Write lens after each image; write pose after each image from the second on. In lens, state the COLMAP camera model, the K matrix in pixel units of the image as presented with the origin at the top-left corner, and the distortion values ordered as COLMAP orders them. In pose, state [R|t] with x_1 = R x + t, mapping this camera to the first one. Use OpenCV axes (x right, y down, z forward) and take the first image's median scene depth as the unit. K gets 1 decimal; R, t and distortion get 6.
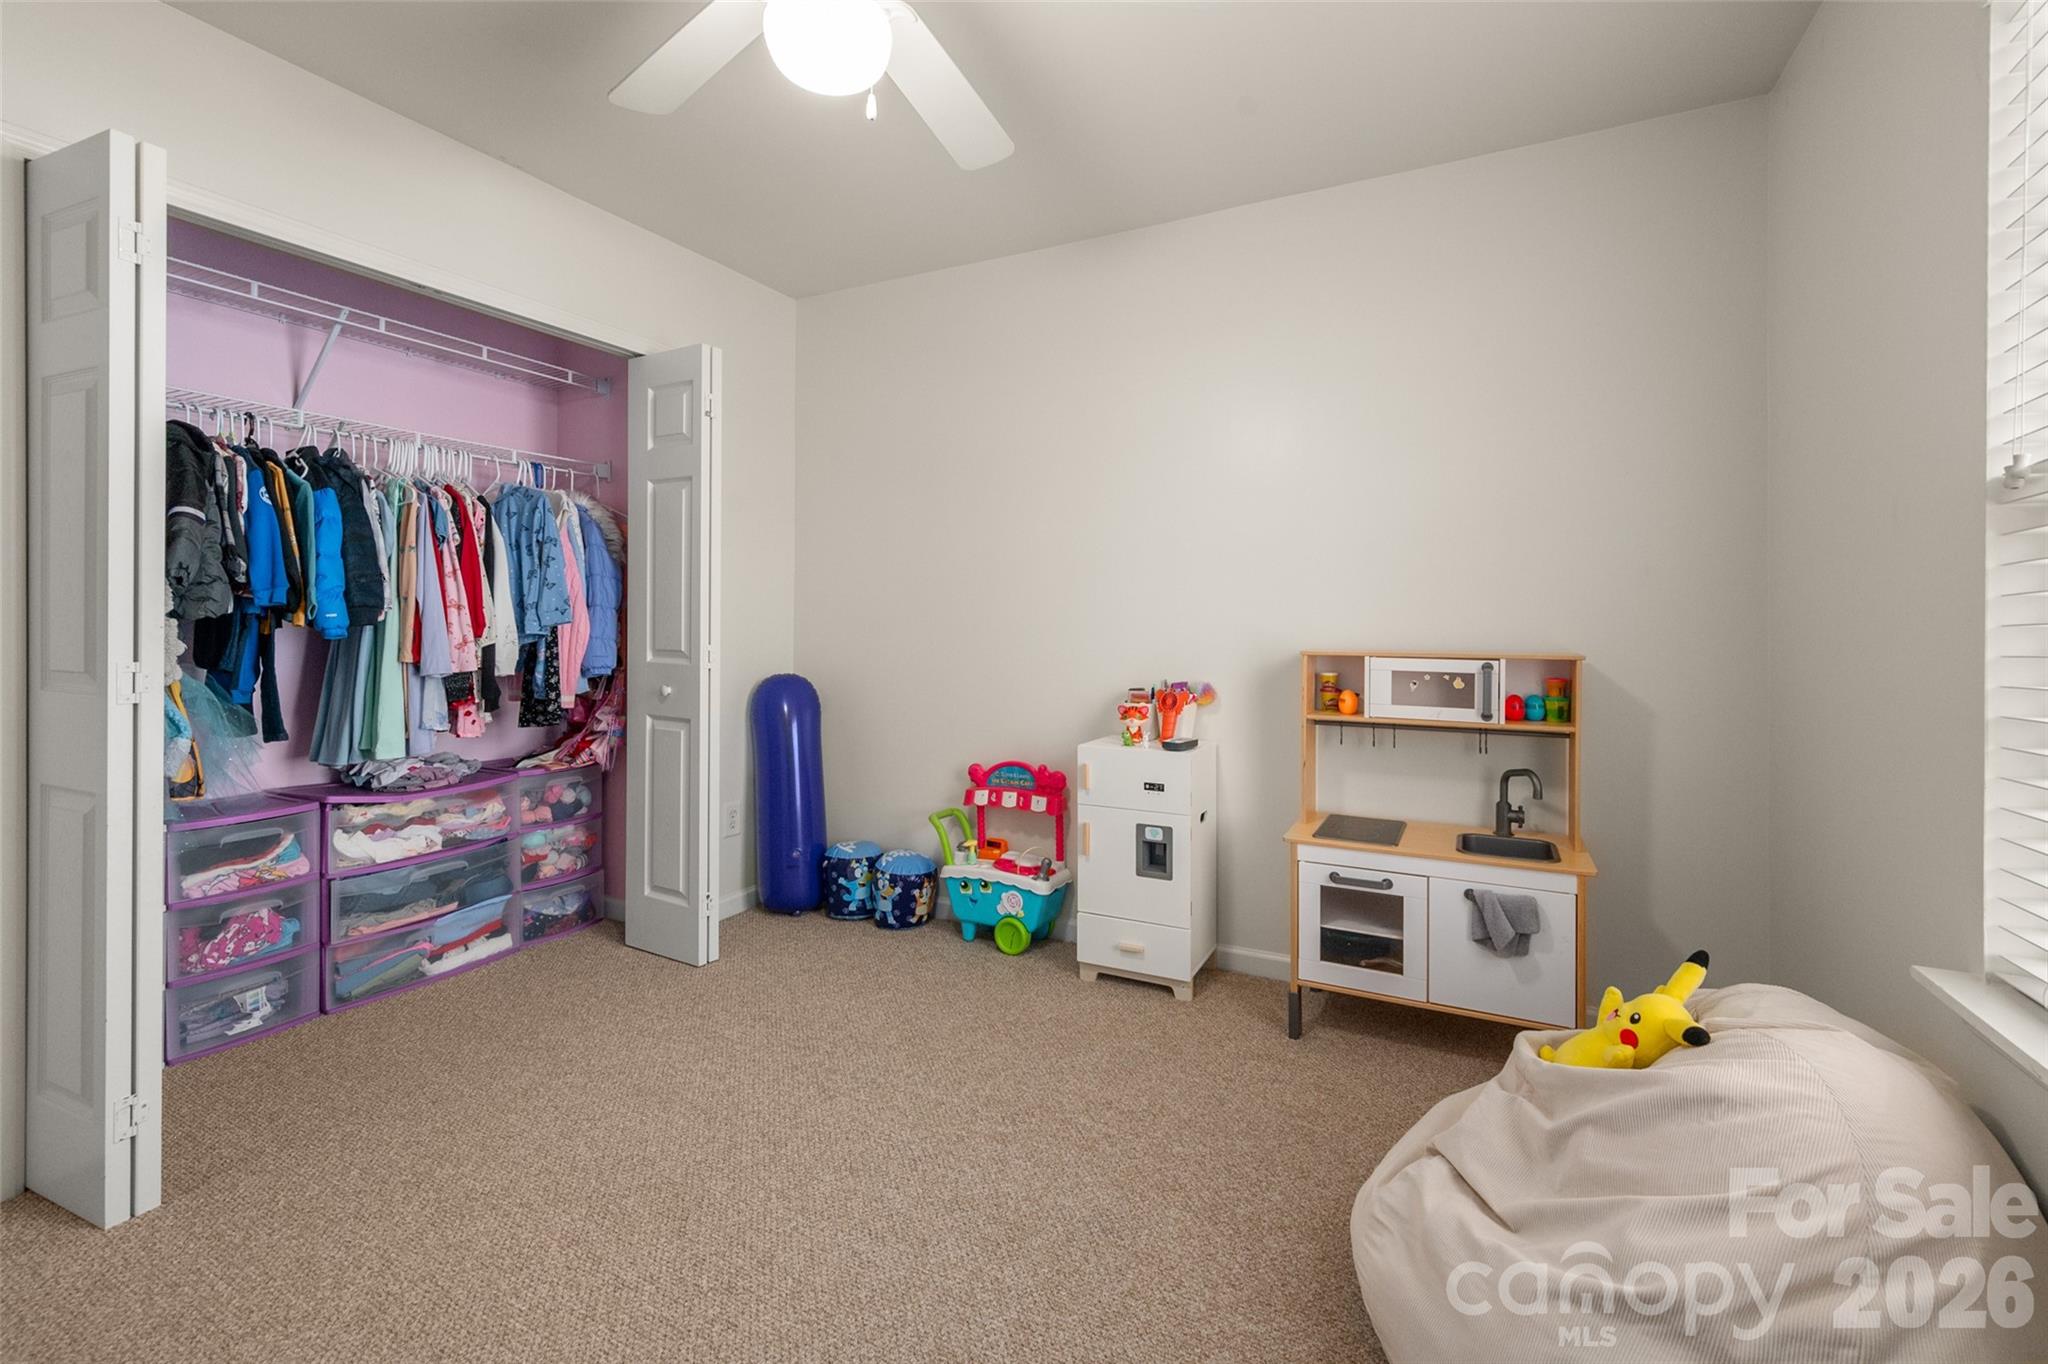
lens RADIAL K [[856.7, 0, 1031.8], [0, 856.7, 648.6], [0, 0, 1]] dist [-0.001873, -0.000354]
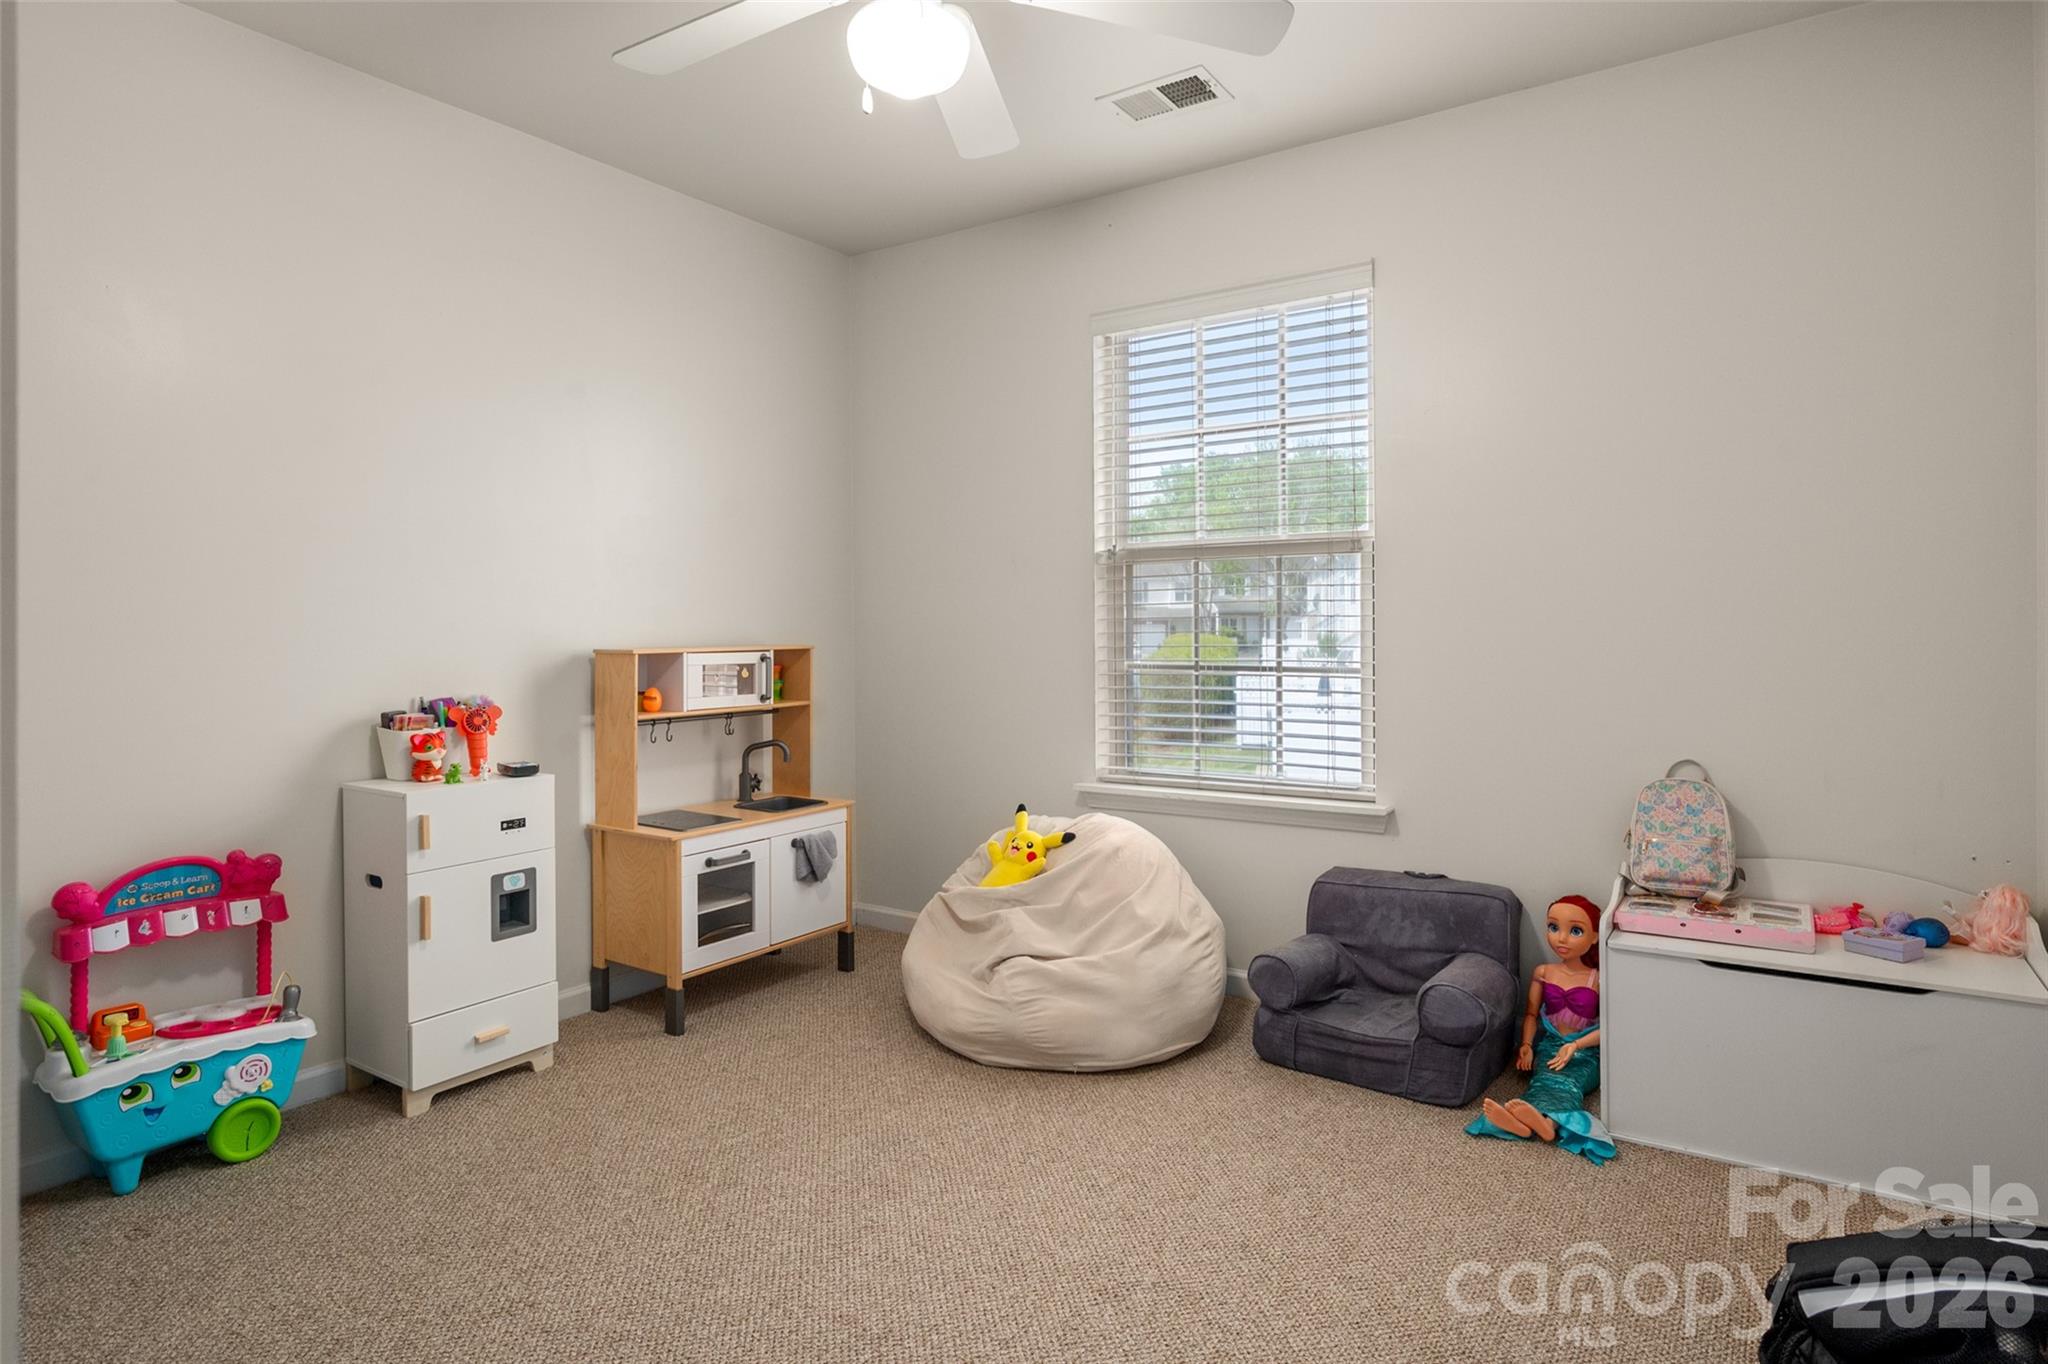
lens RADIAL K [[1138.4, 0, 1024.0], [0, 1138.4, 682.0], [0, 0, 1]] dist [-0.000979, -0.000330]
pose [[0.138954, -0.056707, 0.988674, -0.926905], [0.036071, 0.997986, 0.052172, -0.012755], [-0.989642, 0.028412, 0.140720, 0.399029]]
